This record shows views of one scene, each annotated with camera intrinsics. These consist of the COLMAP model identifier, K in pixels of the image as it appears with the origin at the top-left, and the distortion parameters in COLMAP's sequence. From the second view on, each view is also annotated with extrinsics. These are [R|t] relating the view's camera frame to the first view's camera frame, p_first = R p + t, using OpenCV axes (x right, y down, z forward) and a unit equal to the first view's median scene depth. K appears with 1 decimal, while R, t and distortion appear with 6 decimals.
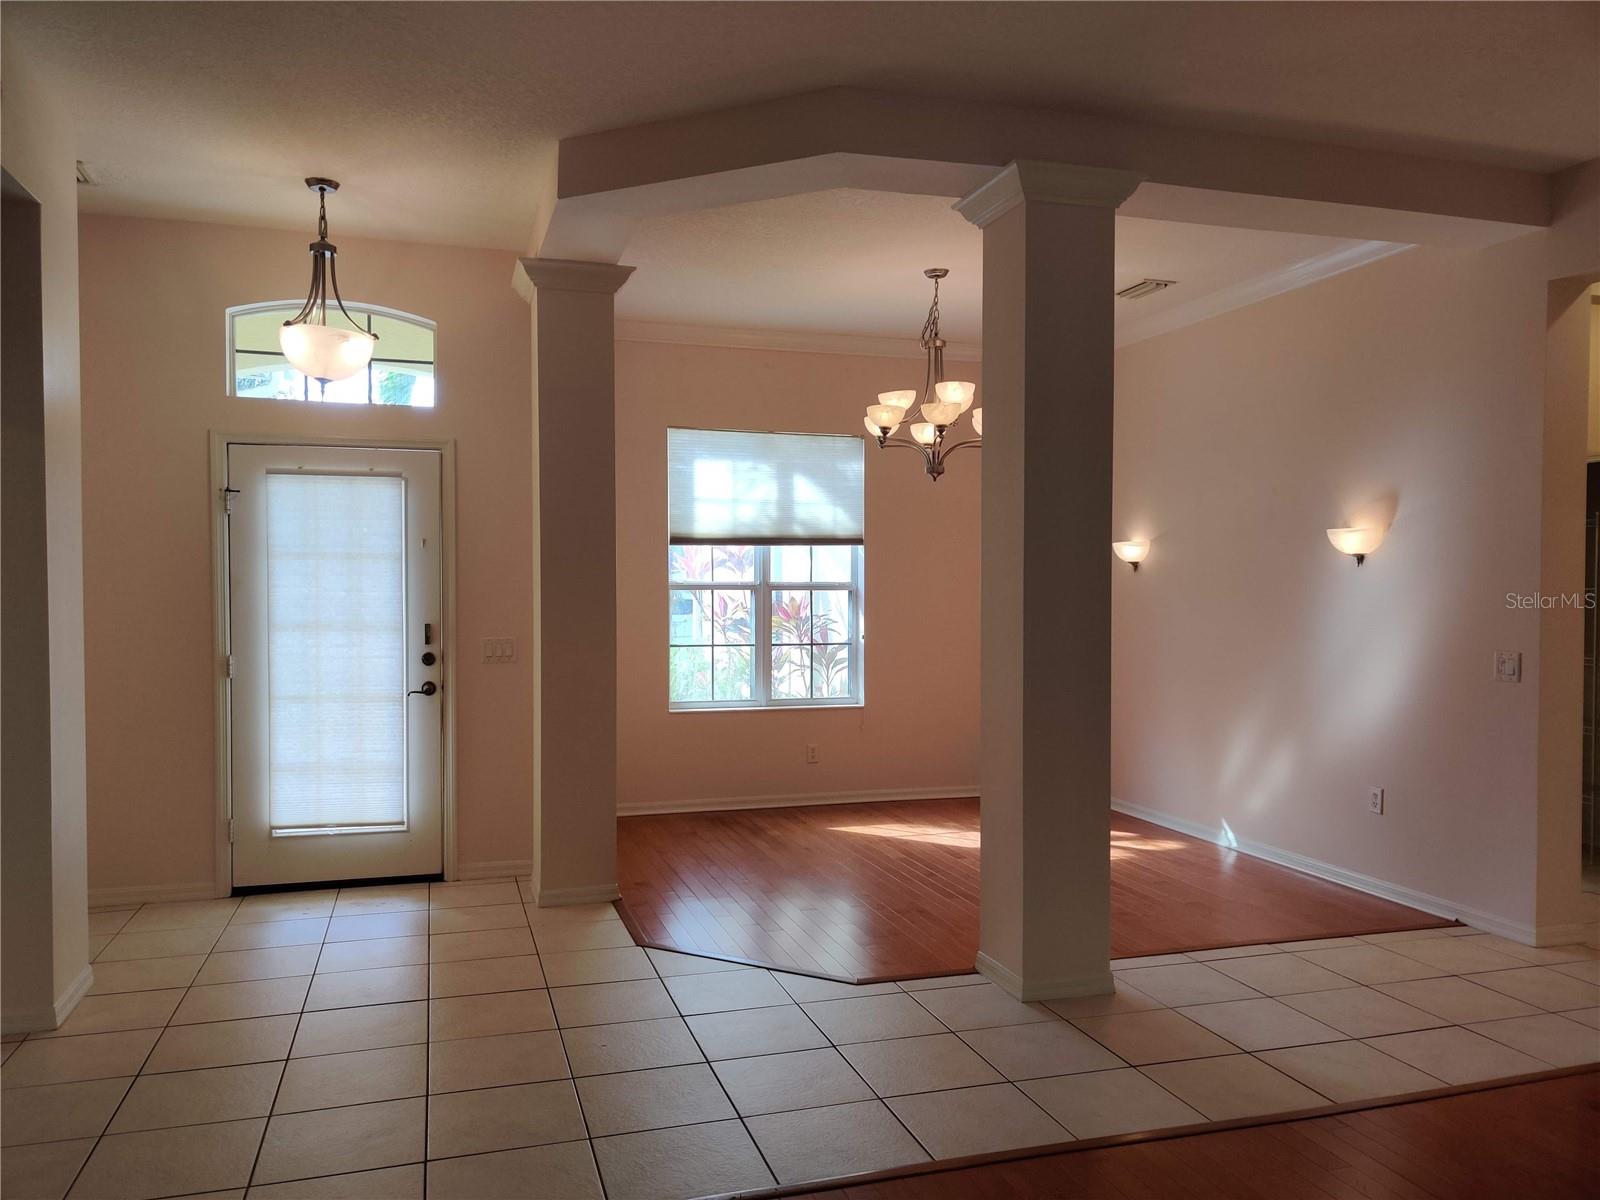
lens RADIAL K [[1247.2, 0, 800.7], [0, 1247.2, 599.6], [0, 0, 1]] dist [-0.001622, -0.000808]
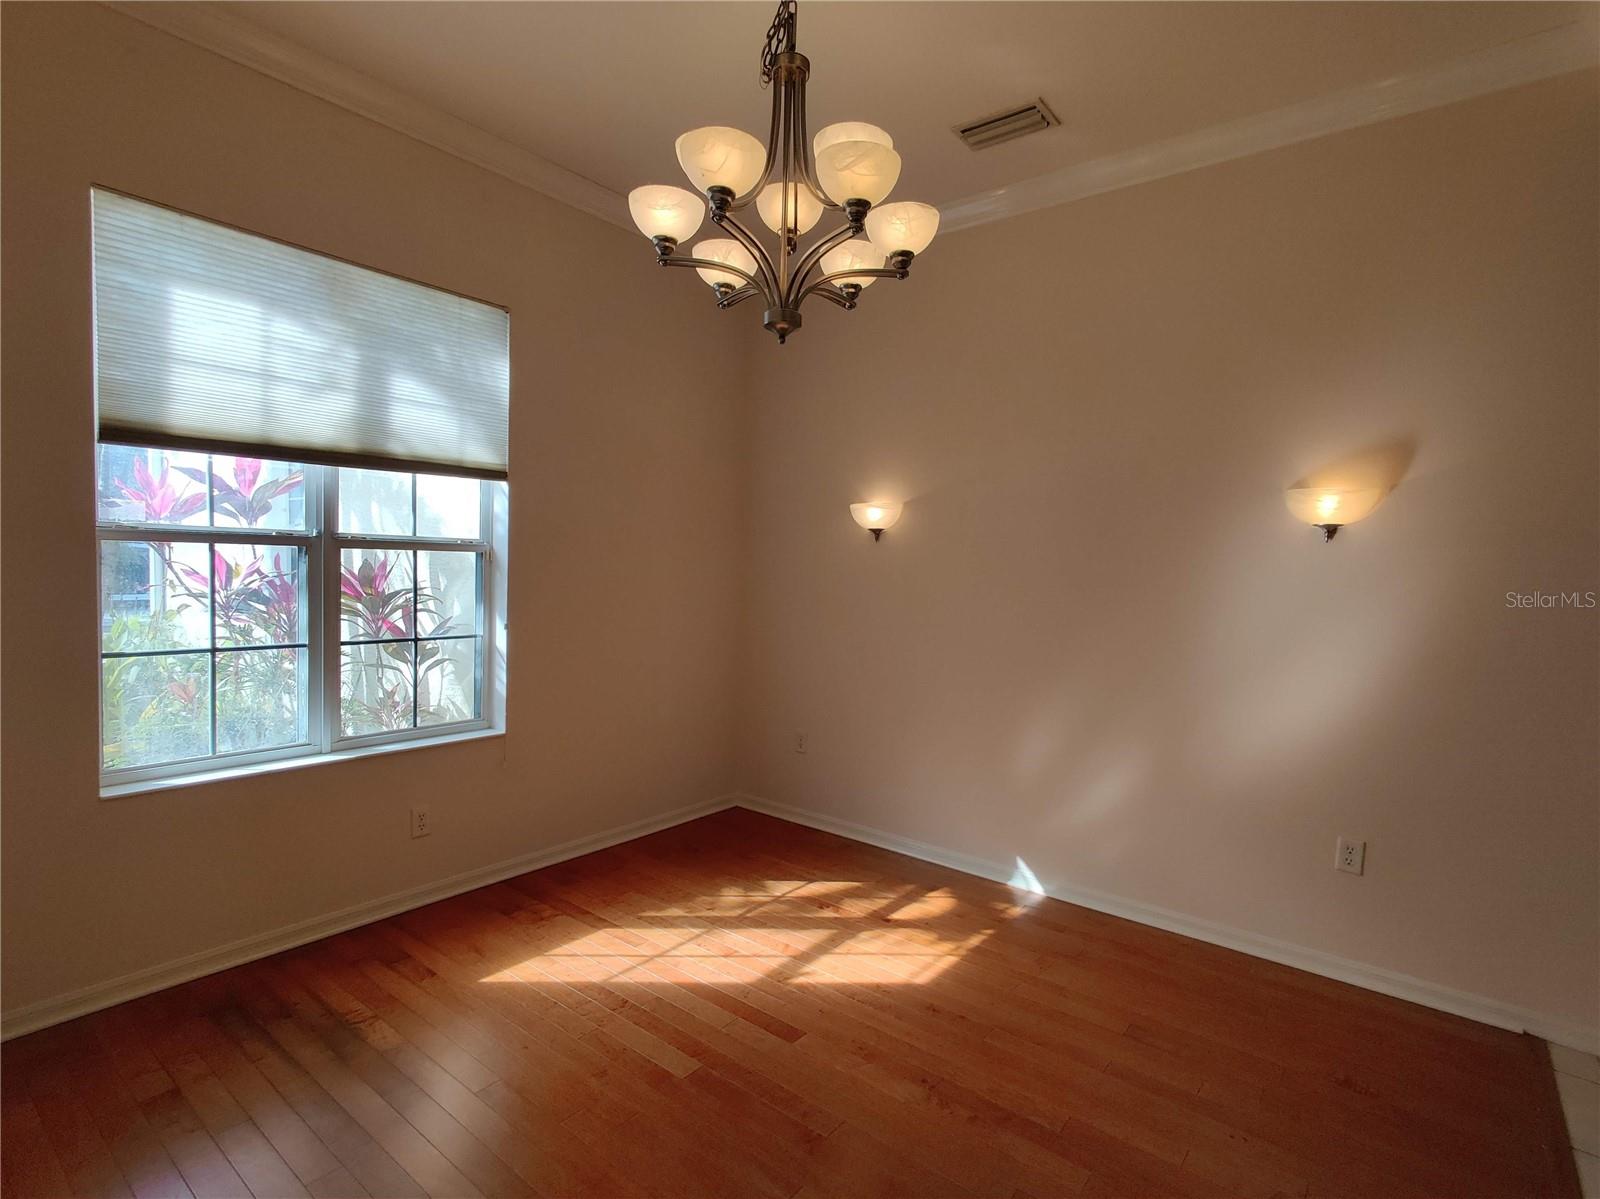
lens RADIAL K [[788.5, 0, 804.1], [0, 788.5, 598.5], [0, 0, 1]] dist [0.006100, 0.000592]
pose [[0.818973, 0.000933, 0.573831, -0.058227], [-0.023089, 0.999242, 0.031329, -0.000269], [-0.573367, -0.038907, 0.818374, 0.594851]]
